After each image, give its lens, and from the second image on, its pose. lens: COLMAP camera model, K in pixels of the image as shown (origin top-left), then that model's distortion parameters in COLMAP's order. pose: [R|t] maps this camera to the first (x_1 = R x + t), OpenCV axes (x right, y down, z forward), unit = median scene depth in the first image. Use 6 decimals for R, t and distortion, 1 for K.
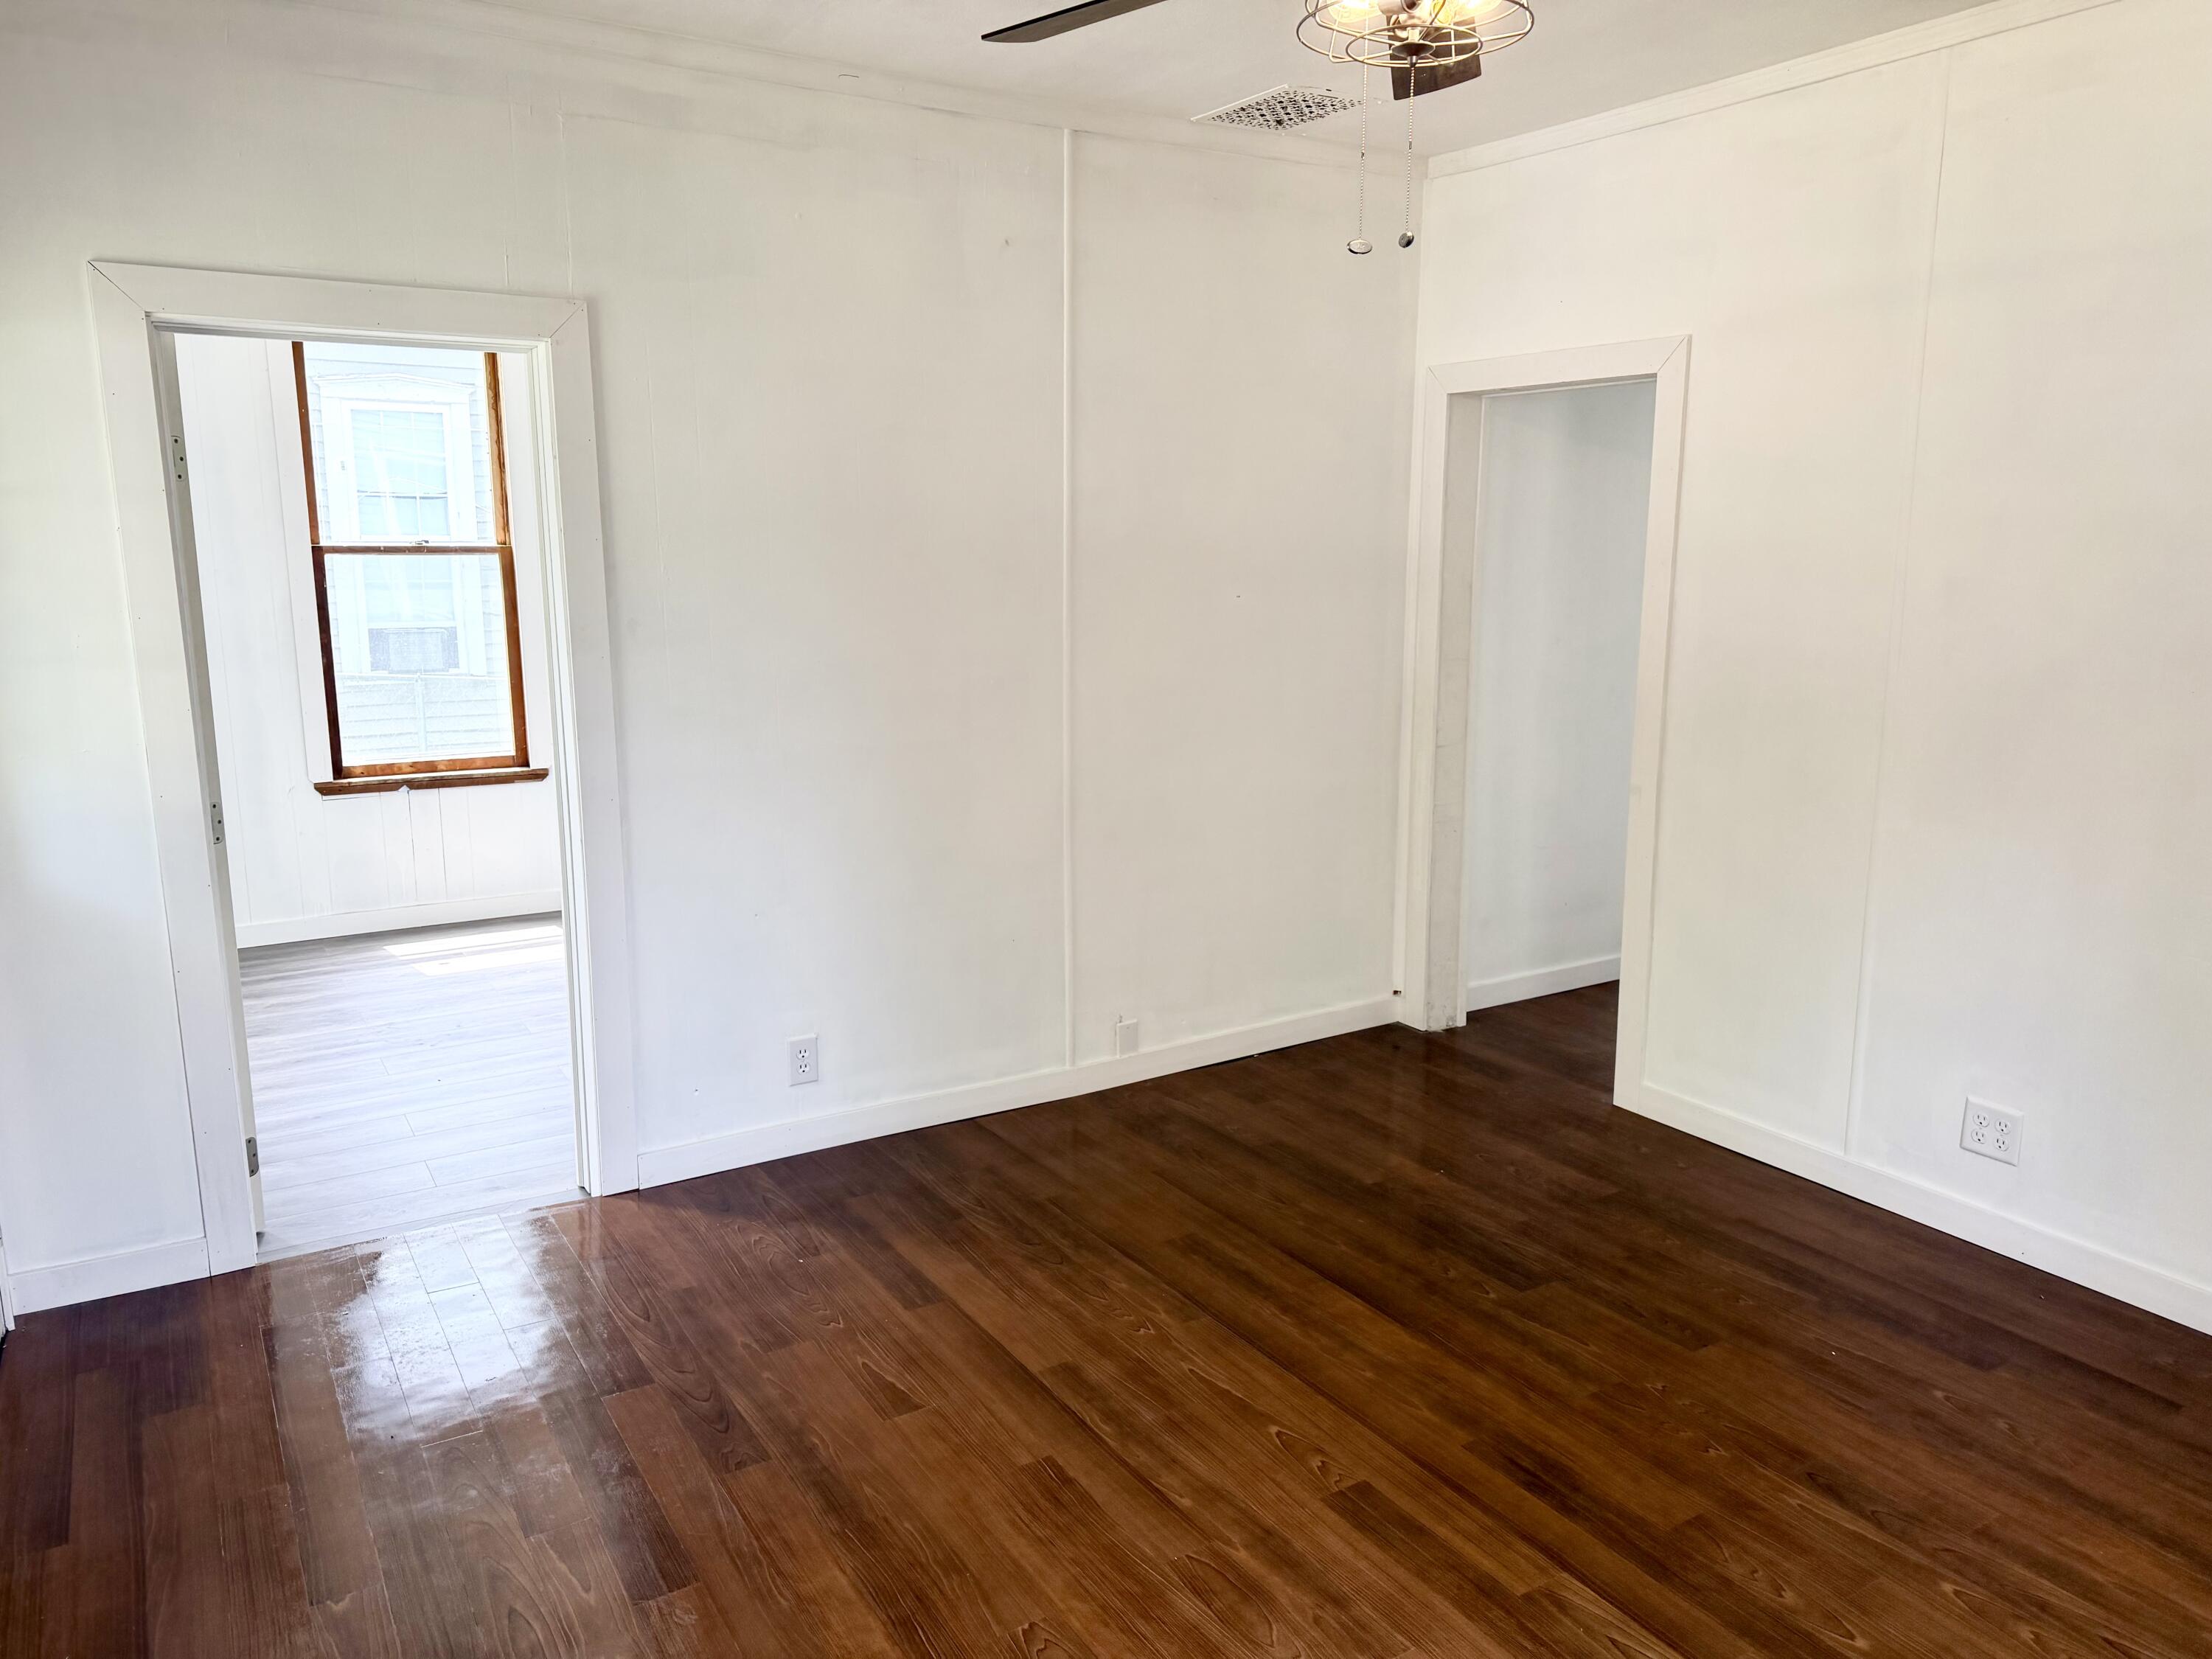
lens RADIAL K [[1626.9, 0, 1103.5], [0, 1626.9, 841.1], [0, 0, 1]] dist [0.009966, -0.004405]
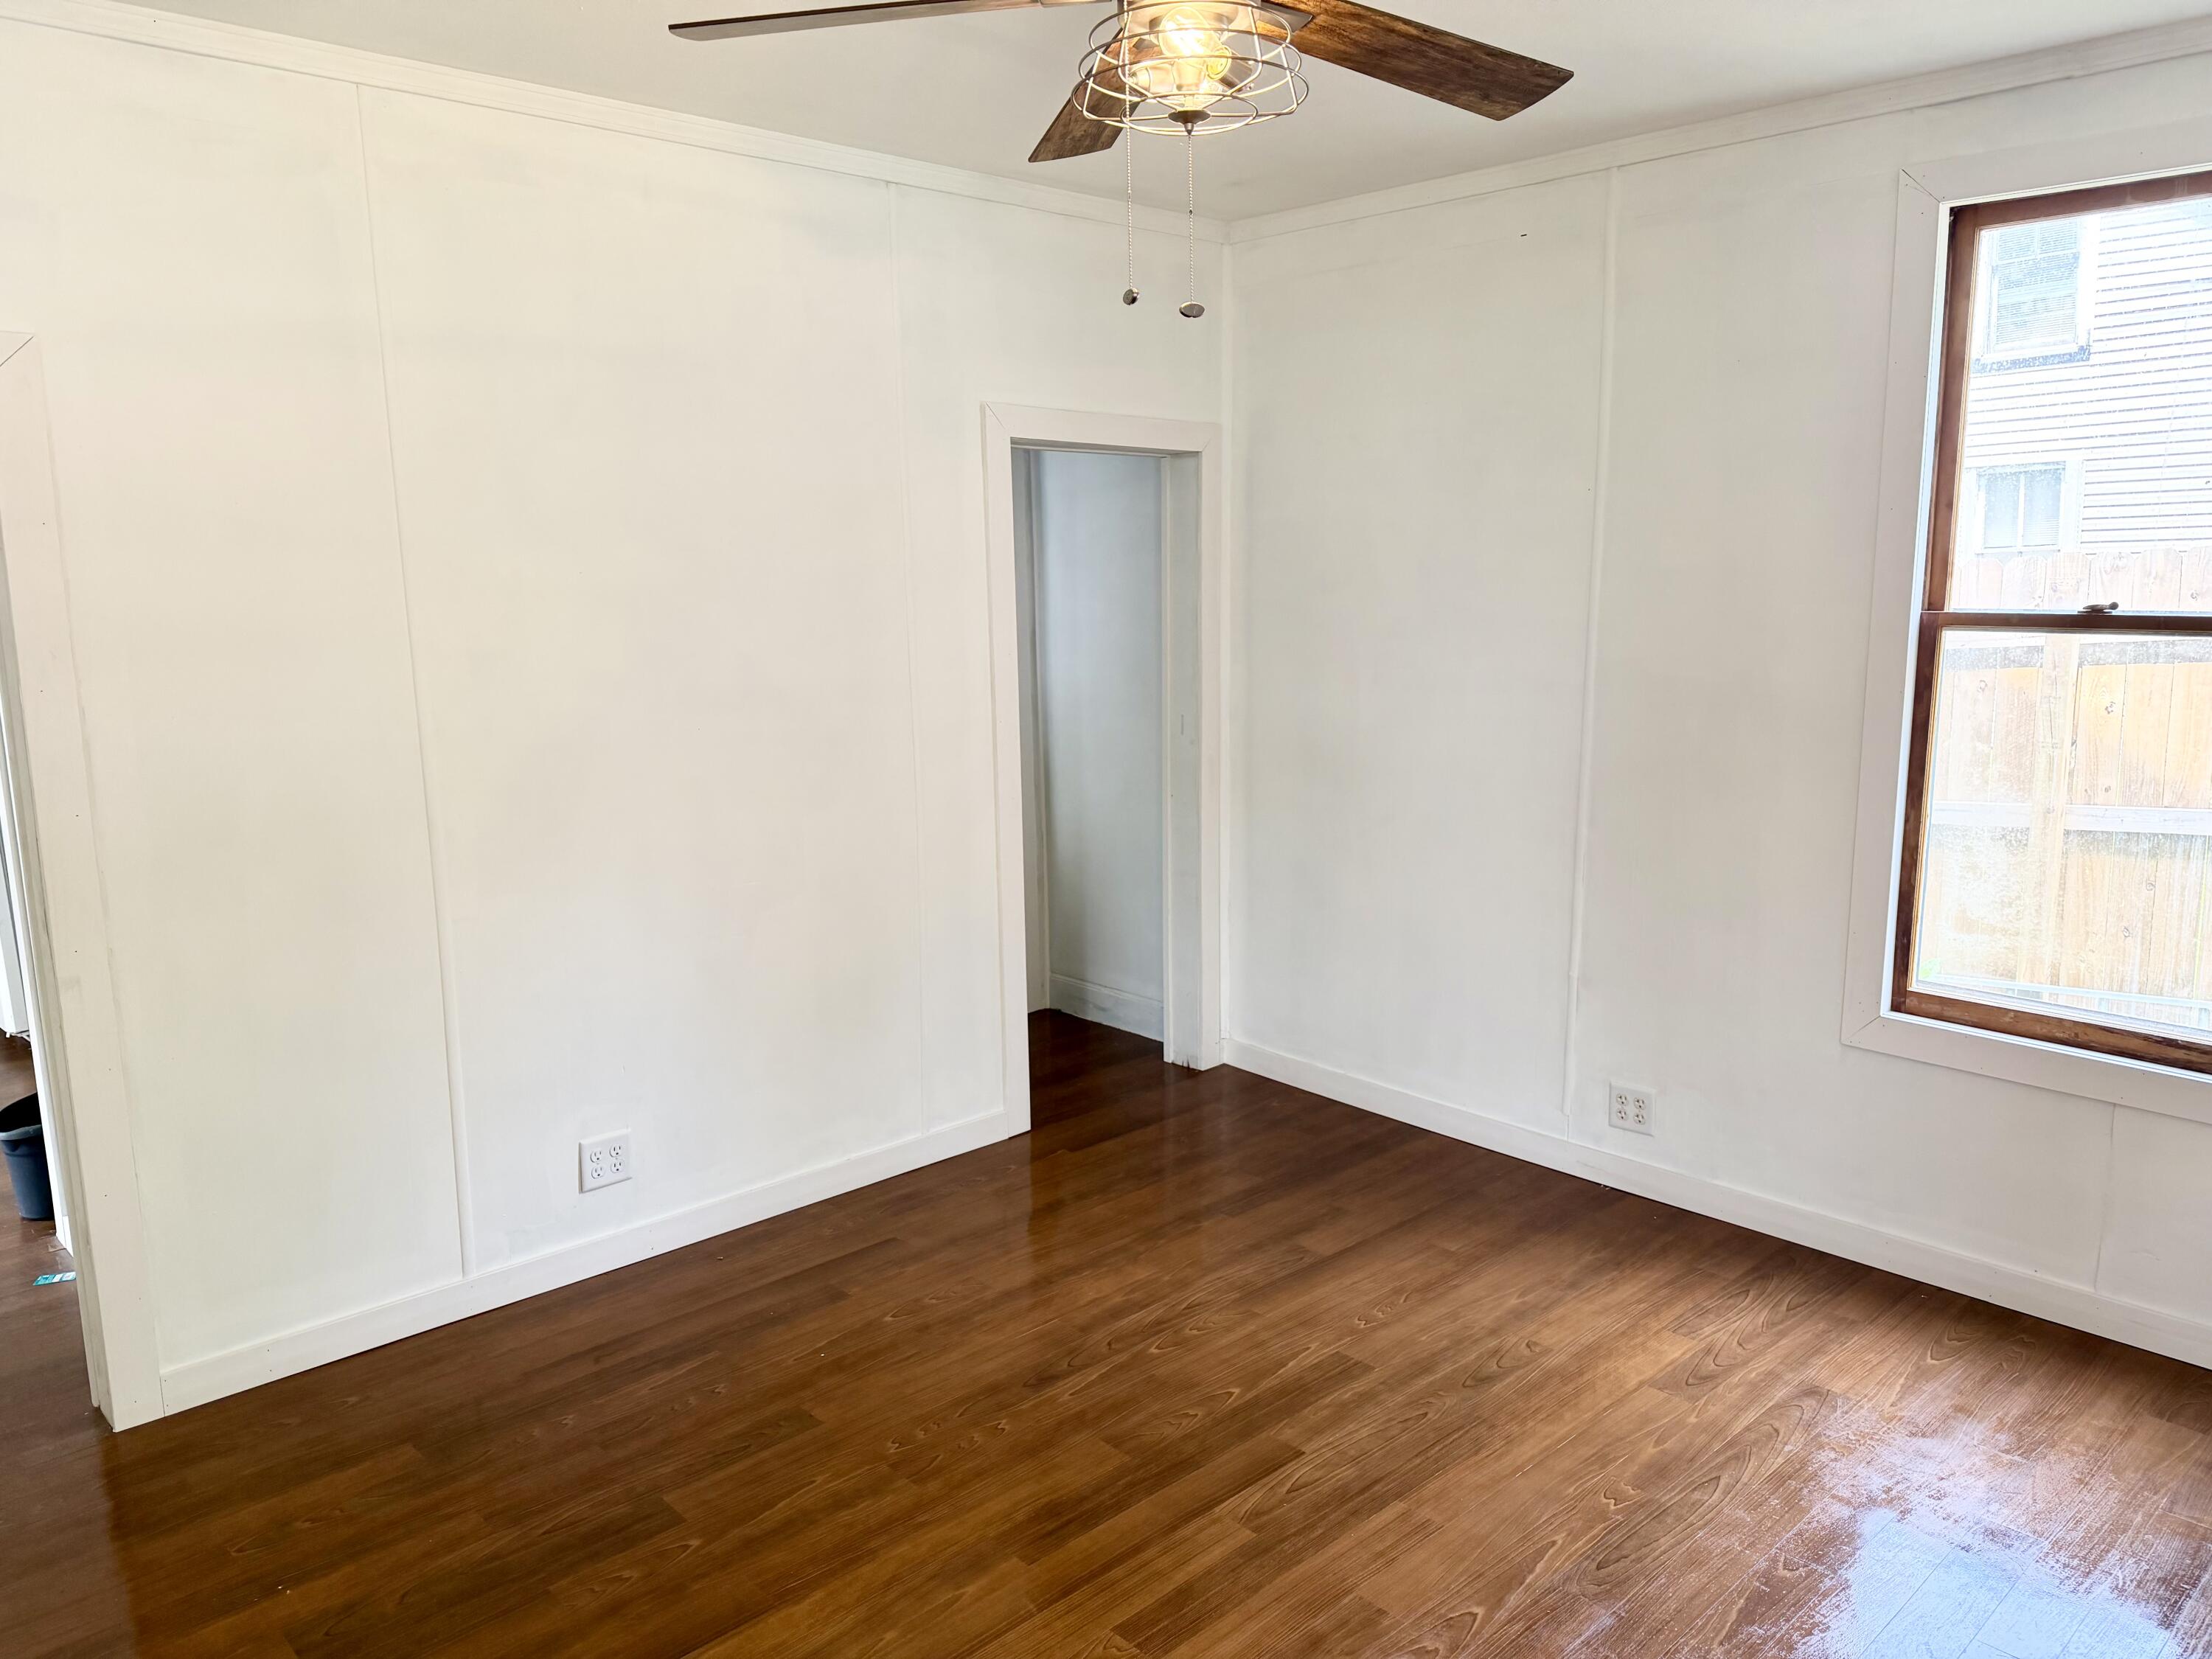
lens RADIAL K [[1626.9, 0, 1103.5], [0, 1626.9, 841.1], [0, 0, 1]] dist [0.009966, -0.004405]
pose [[-0.229433, -0.155740, 0.960784, -0.618104], [0.201577, 0.958112, 0.203443, -0.204886], [-0.952222, 0.240348, -0.188429, 1.033996]]
